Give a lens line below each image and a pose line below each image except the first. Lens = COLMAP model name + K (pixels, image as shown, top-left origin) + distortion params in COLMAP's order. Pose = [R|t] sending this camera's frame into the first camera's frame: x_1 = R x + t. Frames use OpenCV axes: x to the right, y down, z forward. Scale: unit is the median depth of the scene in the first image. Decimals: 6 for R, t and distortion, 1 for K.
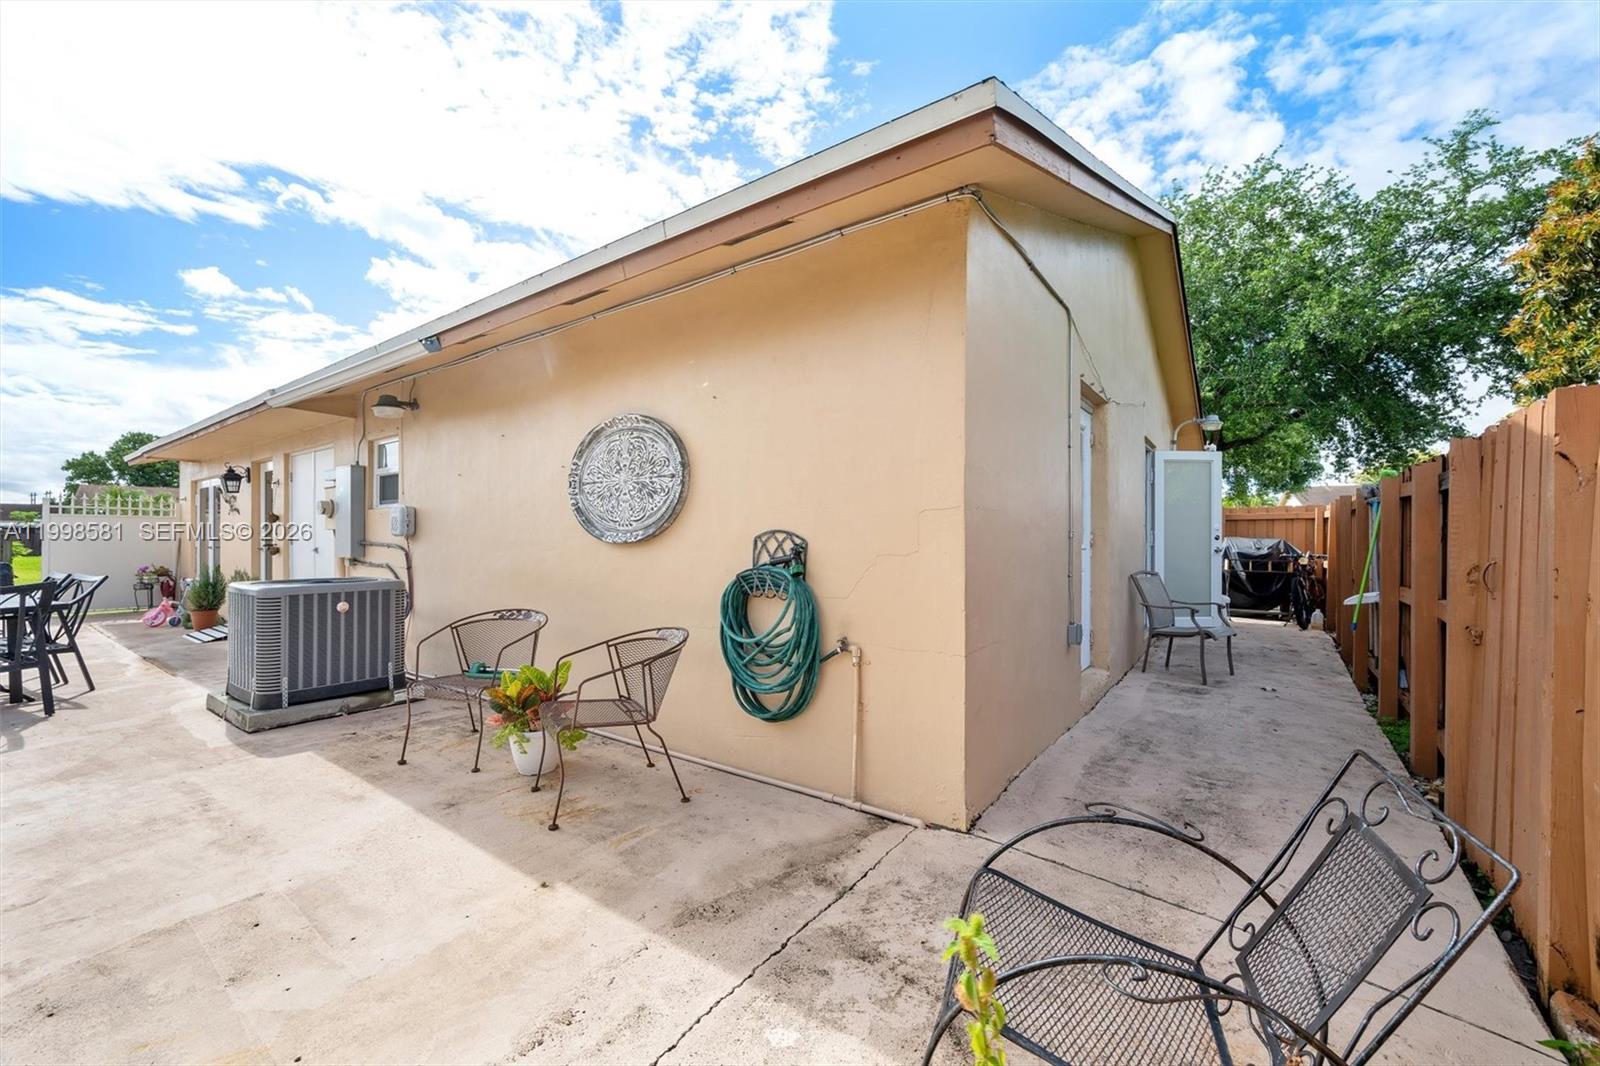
lens RADIAL K [[631.2, 0, 798.8], [0, 631.2, 533.5], [0, 0, 1]] dist [-0.003407, -0.000144]
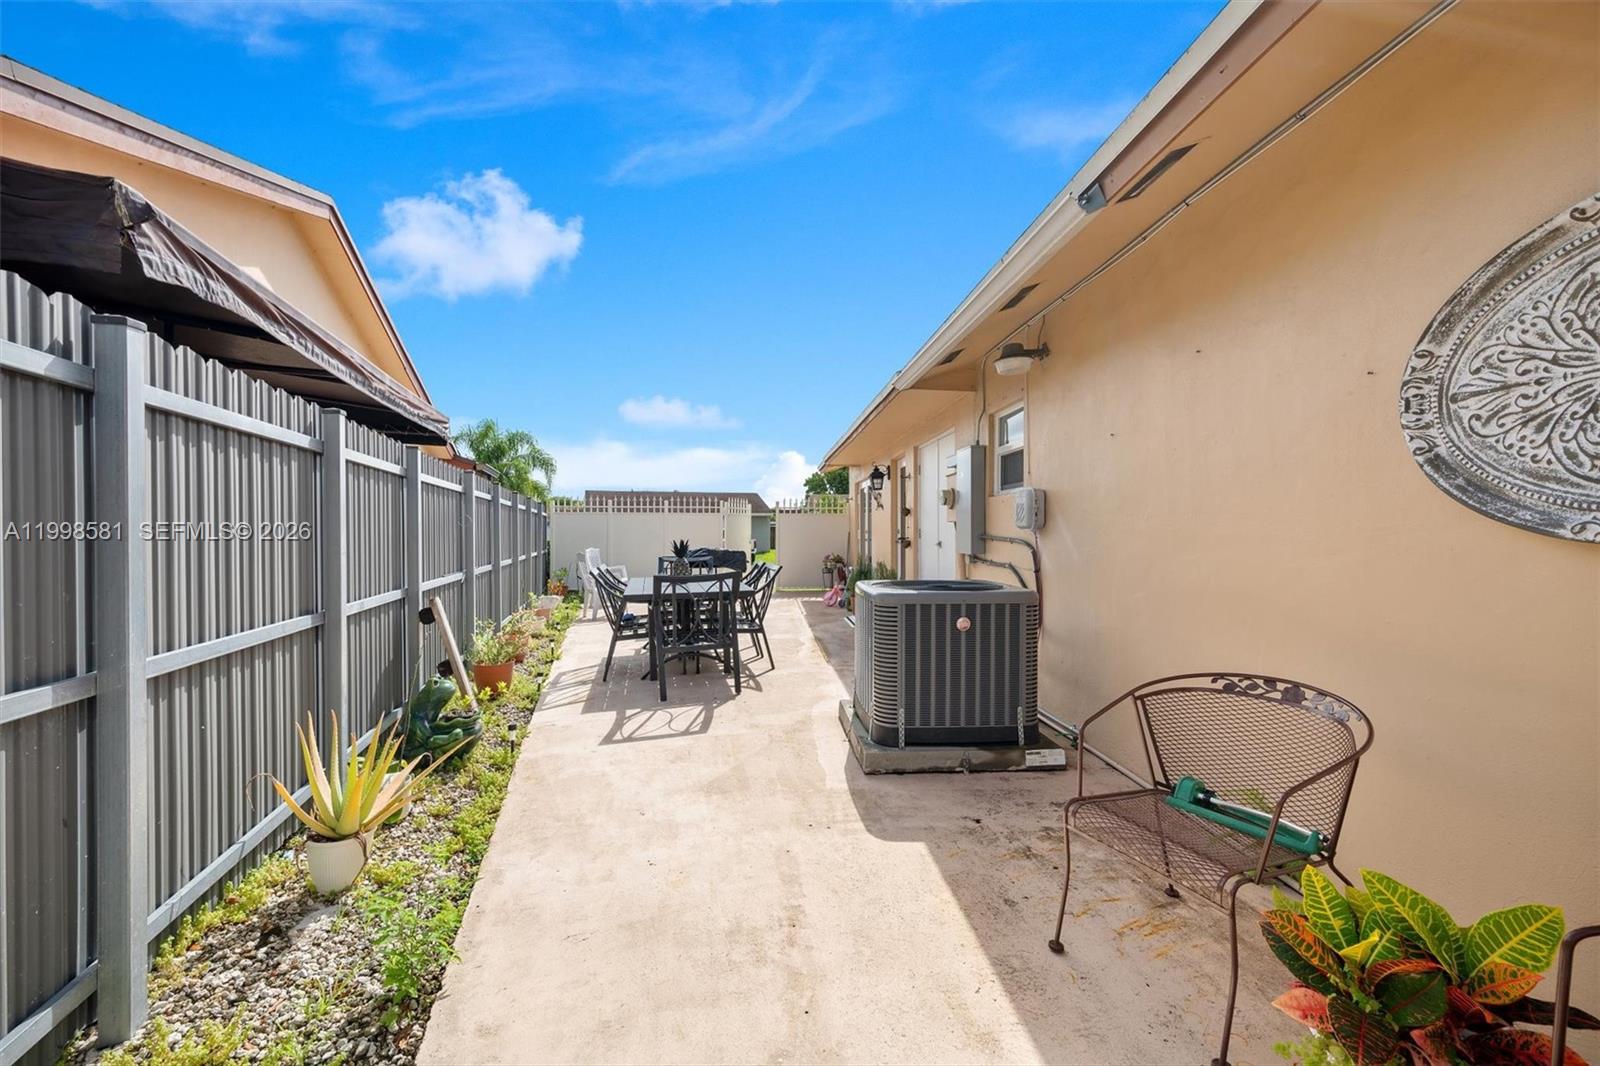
lens RADIAL K [[631.2, 0, 802.2], [0, 631.2, 532.5], [0, 0, 1]] dist [-0.003407, -0.000144]
pose [[0.640173, 0.002389, -0.768227, -0.191159], [0.002738, 0.999982, 0.005392, 0.003468], [0.768226, -0.005555, 0.640155, 0.263320]]
